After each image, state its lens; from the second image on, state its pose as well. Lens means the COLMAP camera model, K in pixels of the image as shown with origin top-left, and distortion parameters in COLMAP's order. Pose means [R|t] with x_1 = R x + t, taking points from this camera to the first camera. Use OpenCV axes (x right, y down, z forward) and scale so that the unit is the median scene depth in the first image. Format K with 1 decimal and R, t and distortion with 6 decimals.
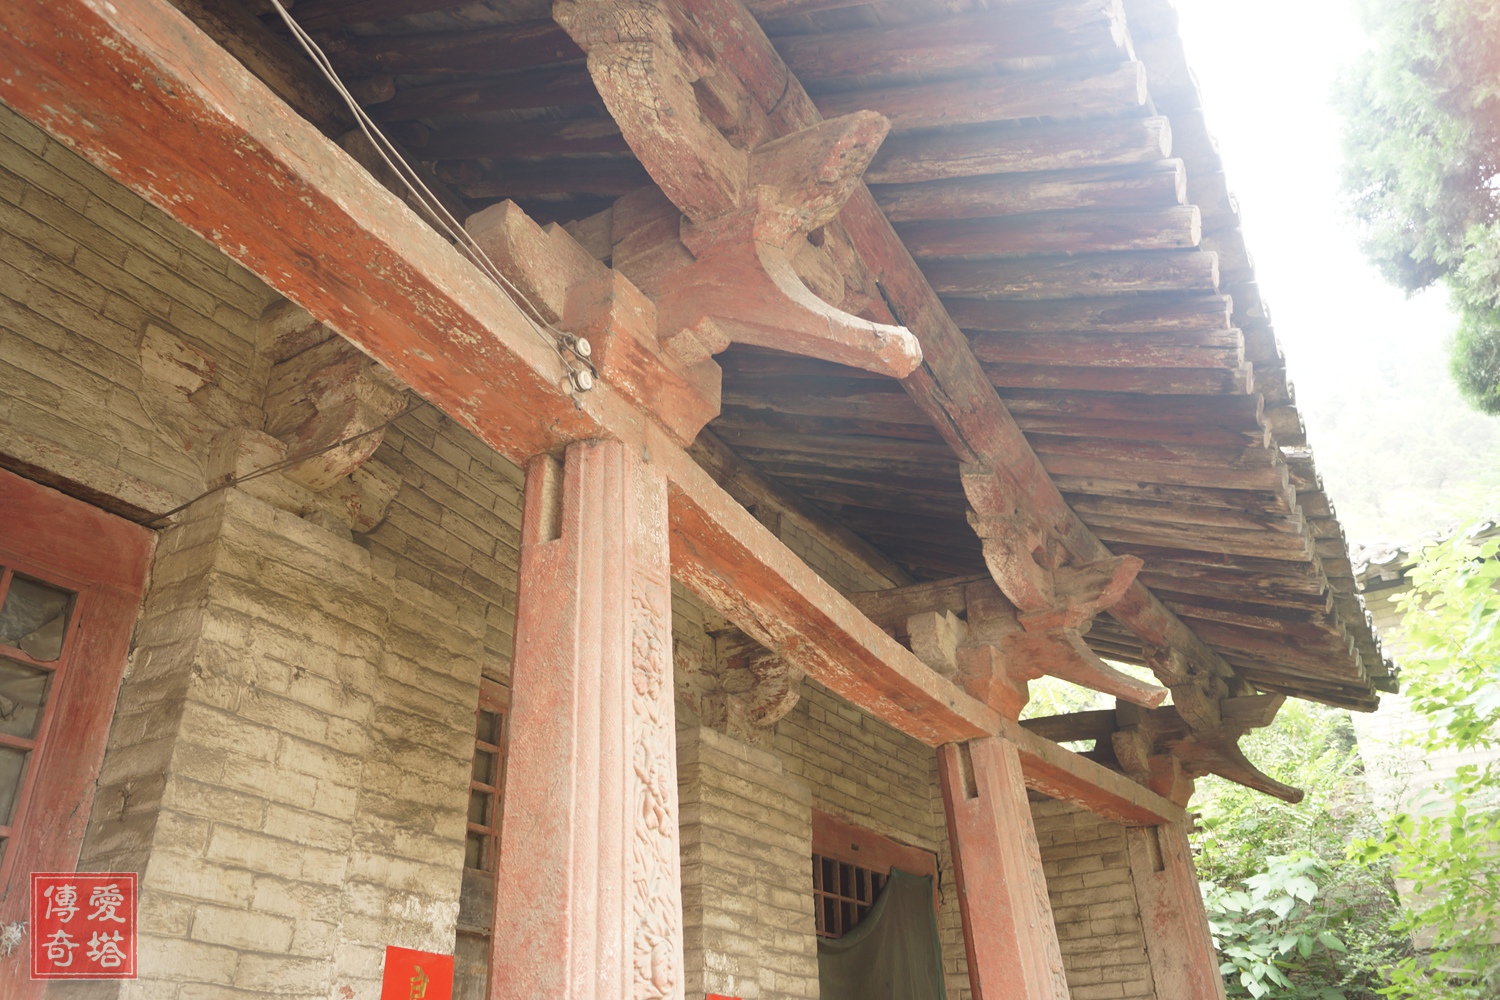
lens RADIAL K [[1148.7, 0, 742.7], [0, 1148.7, 494.0], [0, 0, 1]] dist [-0.001955, 0.004066]
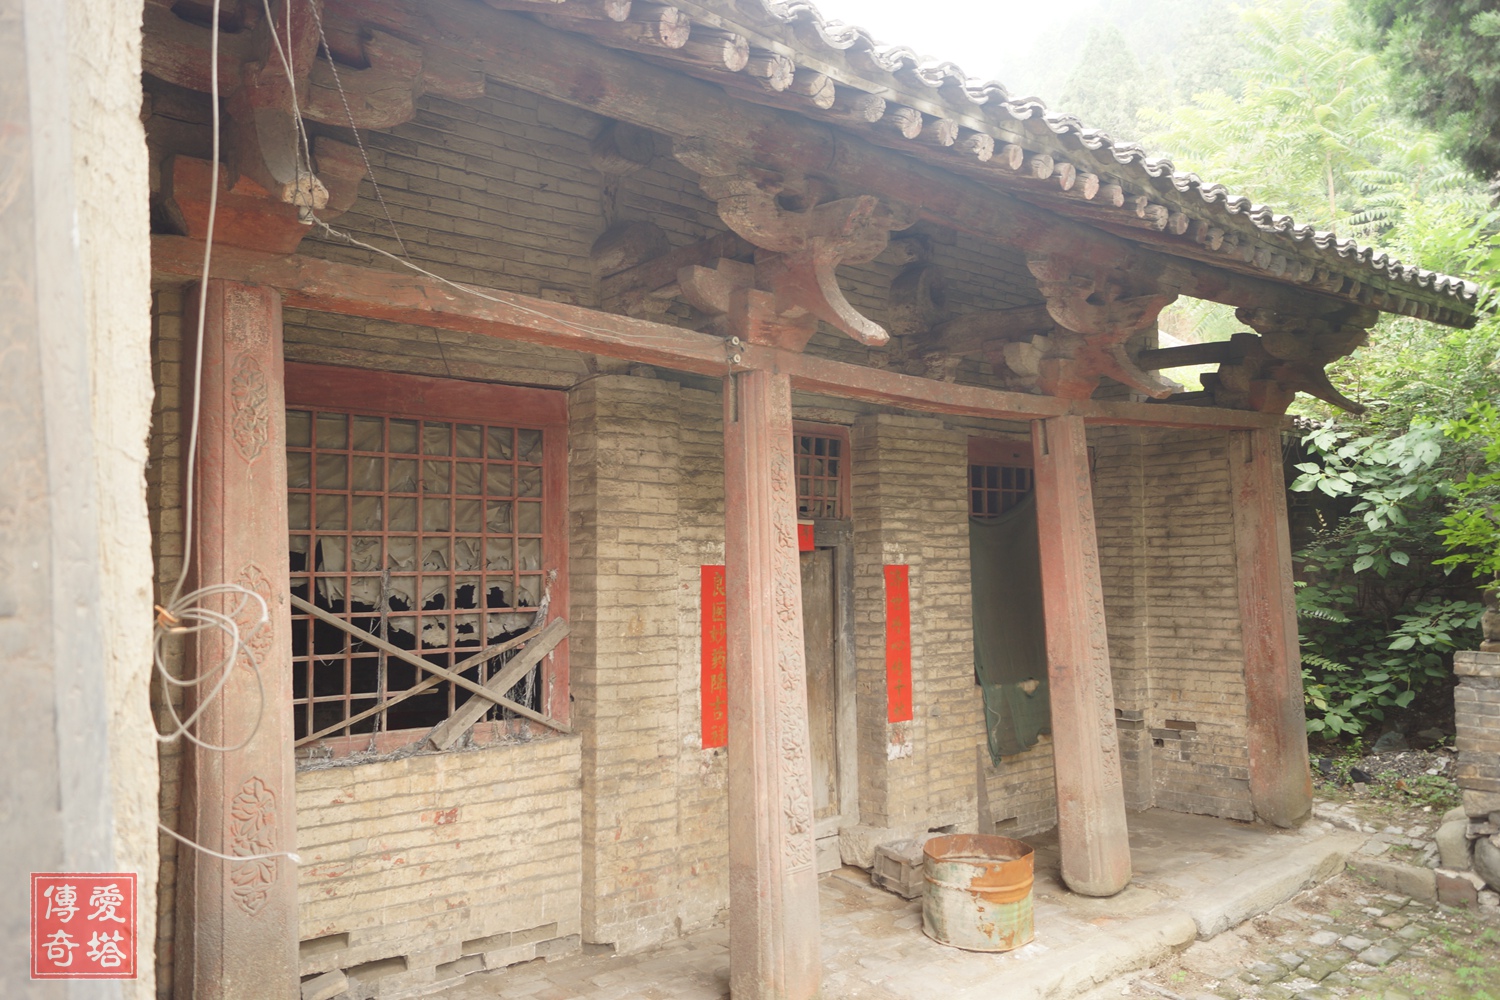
lens RADIAL K [[1148.7, 0, 742.7], [0, 1148.7, 494.0], [0, 0, 1]] dist [-0.001955, 0.004066]
pose [[0.953456, -0.012602, -0.301270, 0.423548], [0.138540, 0.905736, 0.400561, -0.590089], [0.267823, -0.423655, 0.865325, -0.806870]]
